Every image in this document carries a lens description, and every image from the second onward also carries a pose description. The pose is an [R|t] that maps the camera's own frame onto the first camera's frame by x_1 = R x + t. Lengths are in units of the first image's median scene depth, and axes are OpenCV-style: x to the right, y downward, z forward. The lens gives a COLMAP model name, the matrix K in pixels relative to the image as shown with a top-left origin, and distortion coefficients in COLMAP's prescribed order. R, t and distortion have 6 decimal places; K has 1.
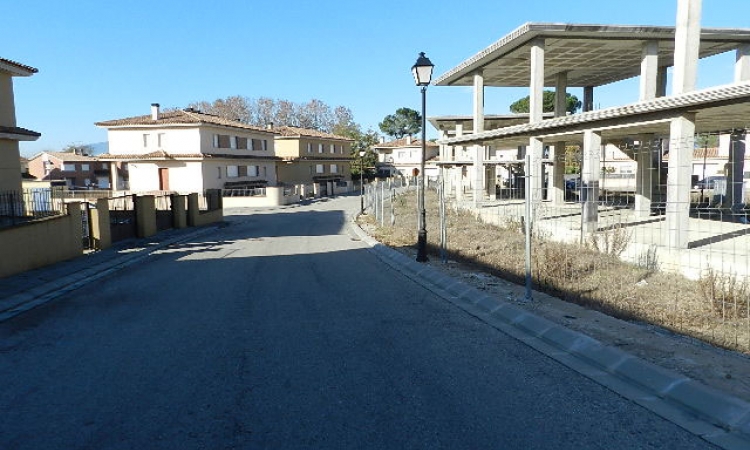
lens RADIAL K [[504.8, 0, 375.3], [0, 504.8, 224.3], [0, 0, 1]] dist [0.015932, -0.010362]
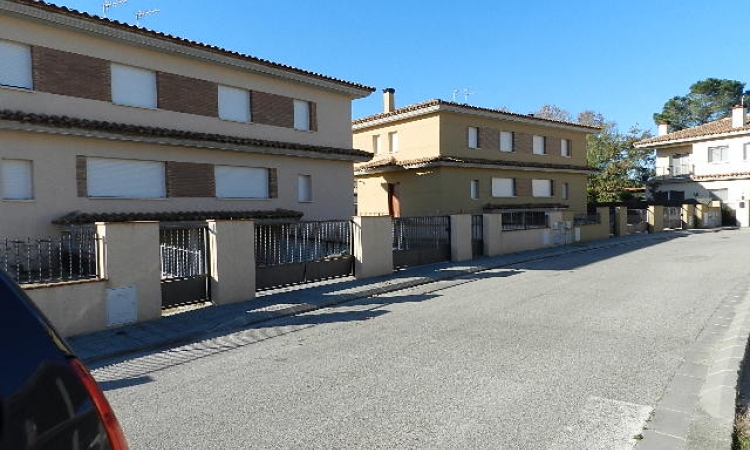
lens RADIAL K [[504.8, 0, 369.0], [0, 504.8, 229.4], [0, 0, 1]] dist [0.015932, -0.010362]
pose [[0.880701, 0.013717, -0.473474, -0.003233], [-0.044282, 0.997587, -0.053467, -0.039441], [0.471598, 0.068055, 0.879183, 0.495786]]
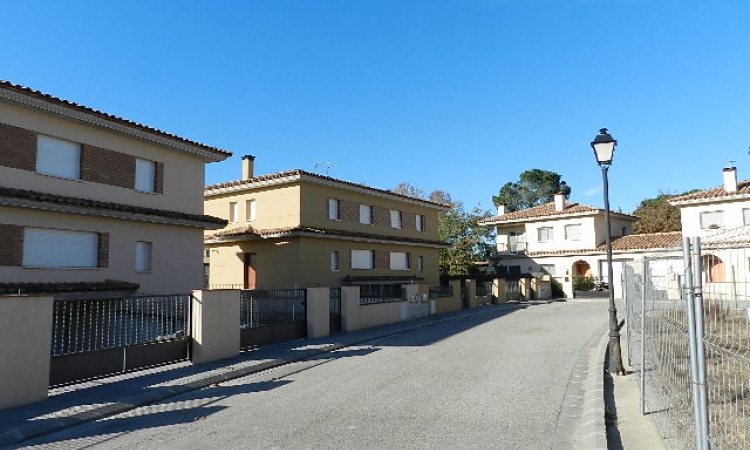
lens RADIAL K [[504.8, 0, 372.4], [0, 504.8, 225.7], [0, 0, 1]] dist [0.015932, -0.010362]
pose [[0.976333, -0.022152, -0.215135, -0.004906], [-0.023726, 0.977766, -0.208353, -0.041340], [0.214967, 0.208526, 0.954100, 0.507591]]
